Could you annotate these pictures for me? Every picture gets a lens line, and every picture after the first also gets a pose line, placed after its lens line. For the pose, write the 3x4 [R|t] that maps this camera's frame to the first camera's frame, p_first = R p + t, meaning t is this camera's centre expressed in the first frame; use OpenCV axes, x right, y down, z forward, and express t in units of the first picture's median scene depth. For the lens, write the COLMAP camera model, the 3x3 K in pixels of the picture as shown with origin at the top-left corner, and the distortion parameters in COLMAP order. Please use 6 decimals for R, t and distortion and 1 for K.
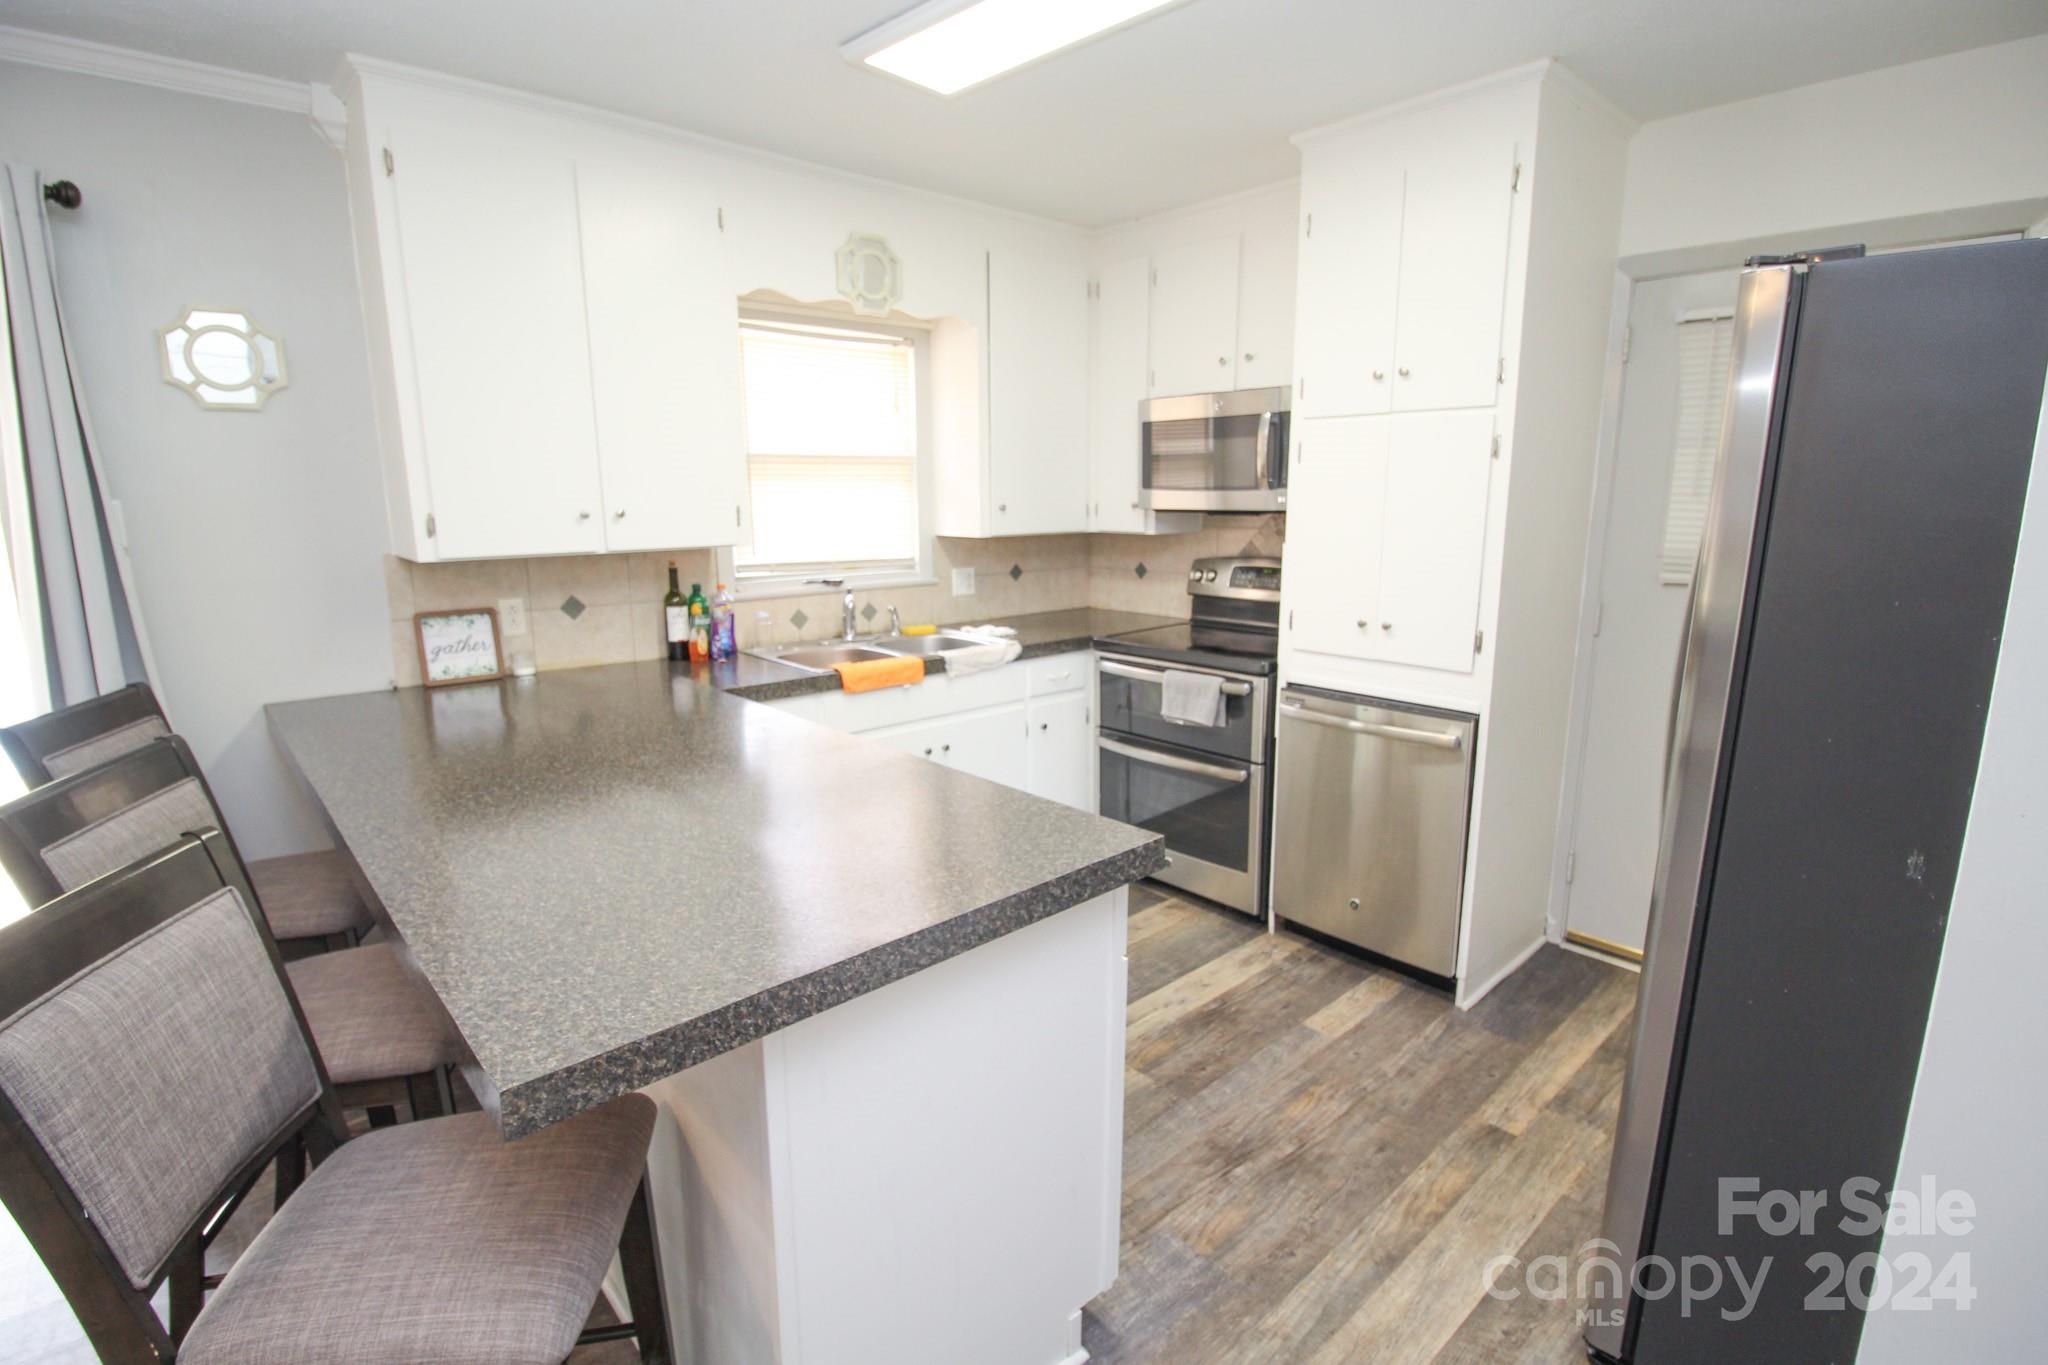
lens RADIAL K [[984.6, 0, 1020.8], [0, 984.6, 681.1], [0, 0, 1]] dist [0.004509, -0.012504]
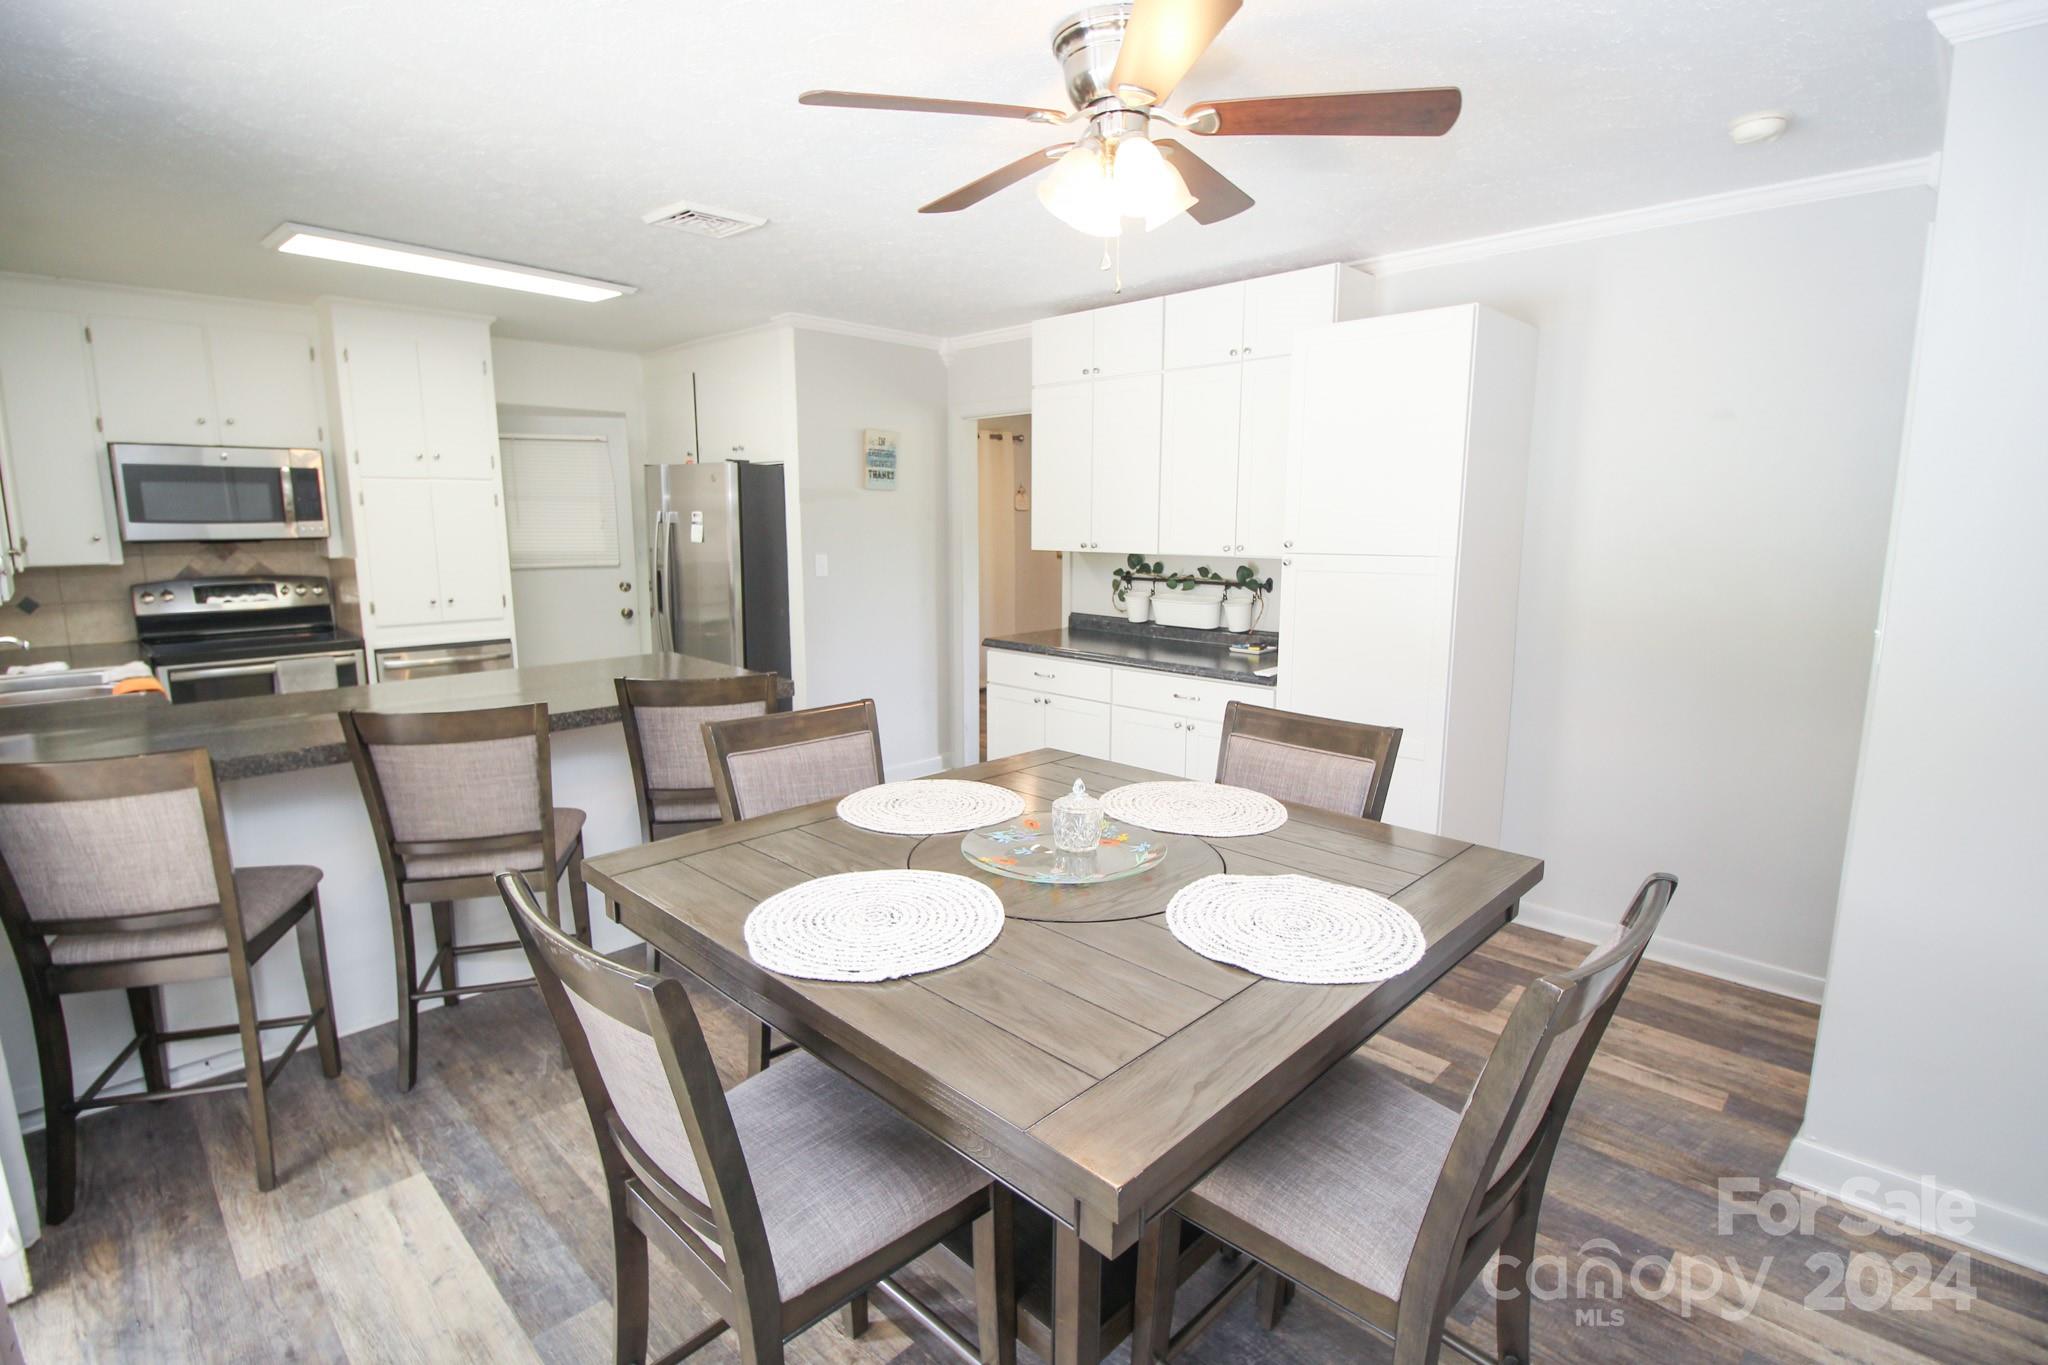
lens RADIAL K [[984.6, 0, 1029.7], [0, 984.6, 674.4], [0, 0, 1]] dist [0.004509, -0.012504]
pose [[-0.060204, -0.157007, 0.985761, -1.225275], [0.193757, 0.966931, 0.165841, -0.017053], [-0.979201, 0.200982, -0.027792, 0.071734]]
